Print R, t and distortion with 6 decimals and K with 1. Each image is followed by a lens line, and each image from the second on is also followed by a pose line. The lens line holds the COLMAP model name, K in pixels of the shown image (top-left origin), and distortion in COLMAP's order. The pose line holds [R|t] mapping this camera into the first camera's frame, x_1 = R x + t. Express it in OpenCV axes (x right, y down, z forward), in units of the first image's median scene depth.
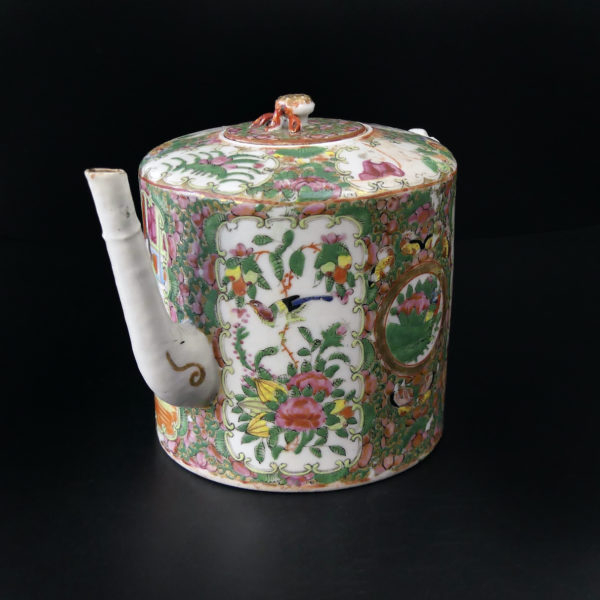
lens RADIAL K [[1216.6, 0, 300.0], [0, 1216.6, 300.0], [0, 0, 1]] dist [-0.011103, -0.004519]
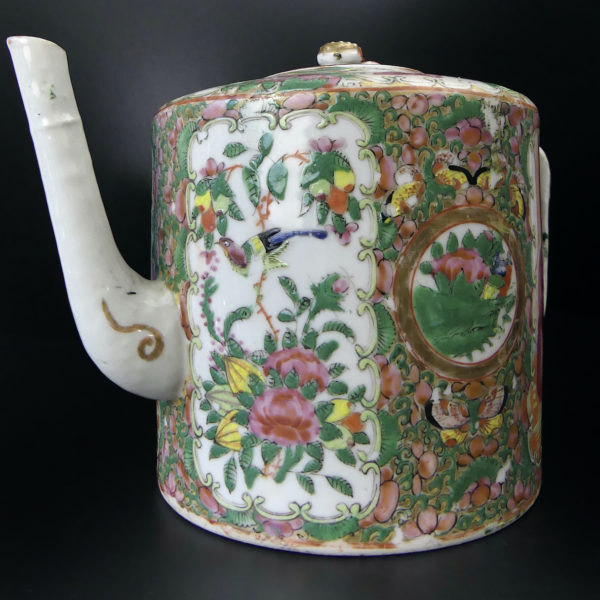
lens RADIAL K [[720.0, 0, 292.9], [0, 720.0, 171.7], [0, 0, 1]] dist [-0.024126, 0.005502]
pose [[0.944884, -0.017569, -0.326933, 0.139376], [-0.109039, 0.924667, -0.364830, 0.114003], [0.308714, 0.380370, 0.871788, 0.609852]]
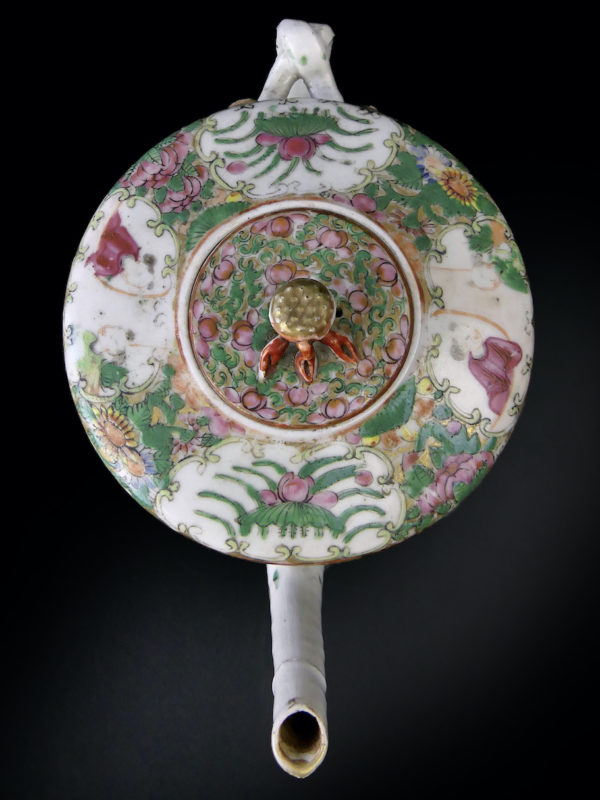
lens RADIAL K [[739.2, 0, 286.4], [0, 739.2, 332.5], [0, 0, 1]] dist [-0.003357, -0.002074]
pose [[0.767156, -0.631131, 0.114654, -0.062492], [0.189502, 0.393748, 0.899473, -0.515248], [-0.612830, -0.668309, 0.421667, 0.894942]]
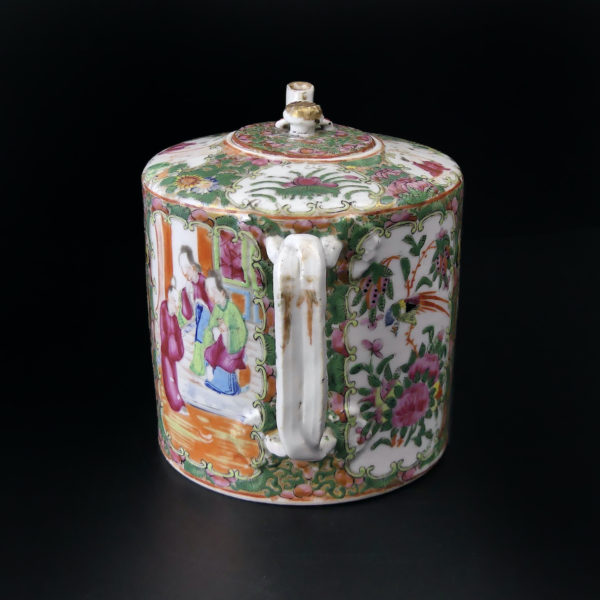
lens RADIAL K [[1216.6, 0, 300.0], [0, 1216.6, 300.0], [0, 0, 1]] dist [-0.011103, -0.004519]
pose [[-0.757760, 0.235402, -0.608593, 0.675152], [-0.215328, 0.790213, 0.573757, -0.644797], [0.615982, 0.565817, -0.548103, 1.726193]]
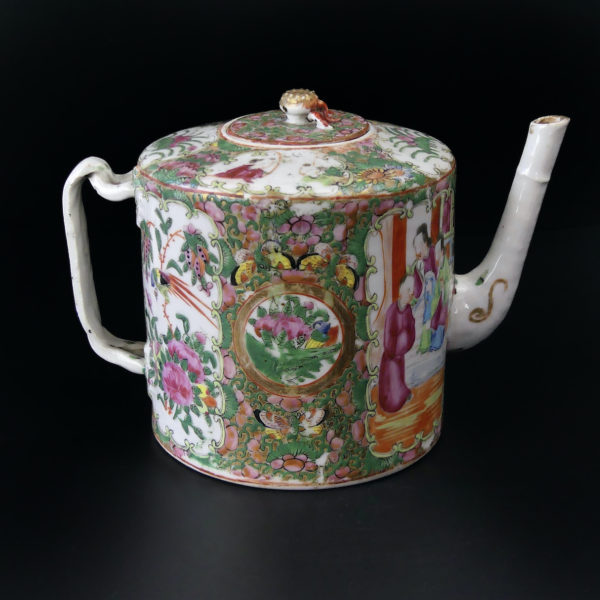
lens RADIAL K [[1216.6, 0, 300.0], [0, 1216.6, 300.0], [0, 0, 1]] dist [-0.011103, -0.004519]
pose [[-0.621218, -0.253378, 0.741544, -0.834674], [0.275538, 0.815233, 0.509385, -0.568125], [-0.733599, 0.520763, -0.436622, 1.612710]]
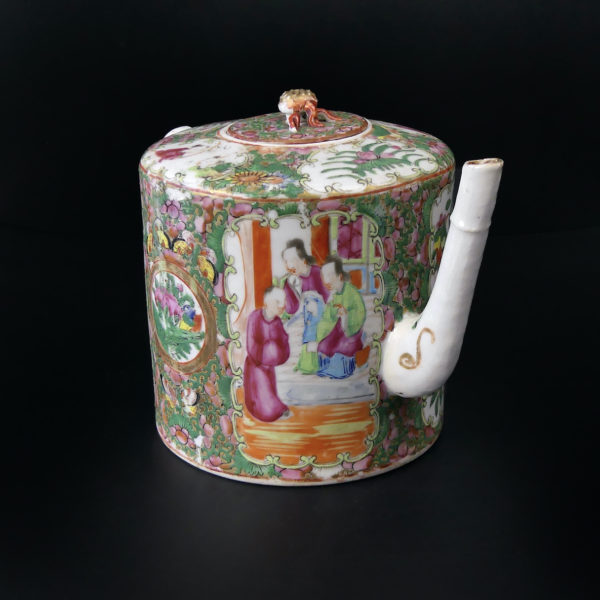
lens RADIAL K [[1216.6, 0, 300.0], [0, 1216.6, 300.0], [0, 0, 1]] dist [-0.011103, -0.004519]
pose [[0.175835, -0.322715, 0.930020, -1.054023], [0.339253, 0.906731, 0.250493, -0.278490], [-0.924115, 0.271467, 0.268918, 0.818918]]
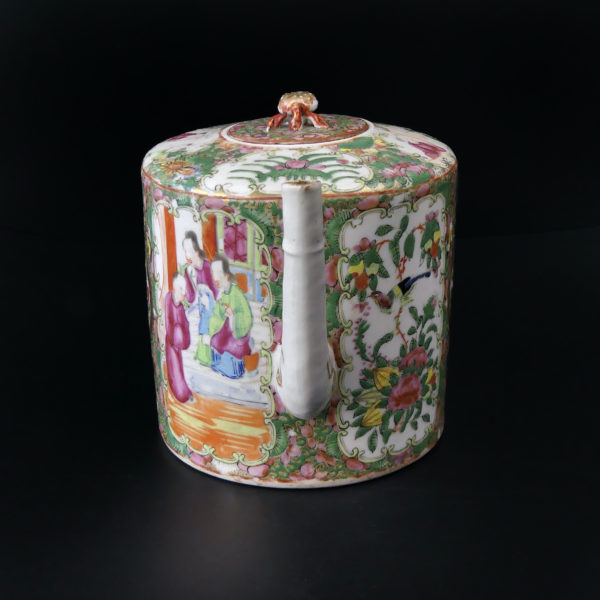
lens RADIAL K [[1216.6, 0, 300.0], [0, 1216.6, 300.0], [0, 0, 1]] dist [-0.011103, -0.004519]
pose [[0.756441, -0.217154, 0.616961, -0.698214], [0.222401, 0.972468, 0.069603, -0.075790], [-0.615090, 0.084562, 0.783909, 0.238479]]
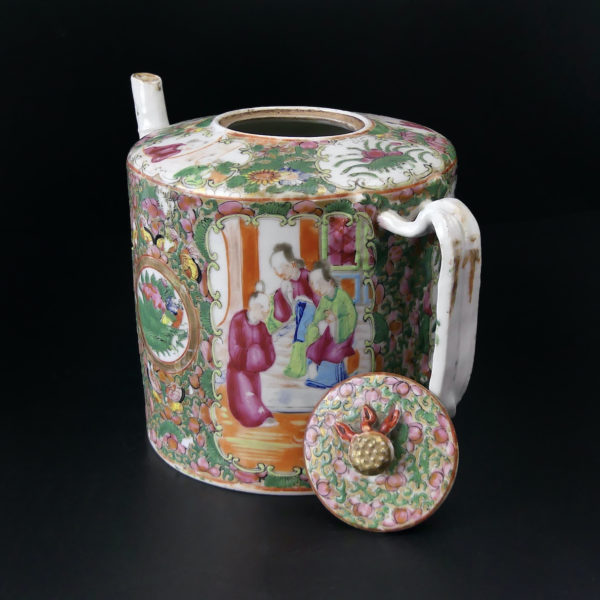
lens RADIAL K [[1244.6, 0, 278.5], [0, 1244.6, 299.9], [0, 0, 1]] dist [-0.018447, 0.010754]
pose [[-0.184984, 0.360031, -0.914417, 1.016885], [-0.315498, 0.859465, 0.402220, -0.438727], [0.930721, 0.362901, -0.045398, 1.162518]]
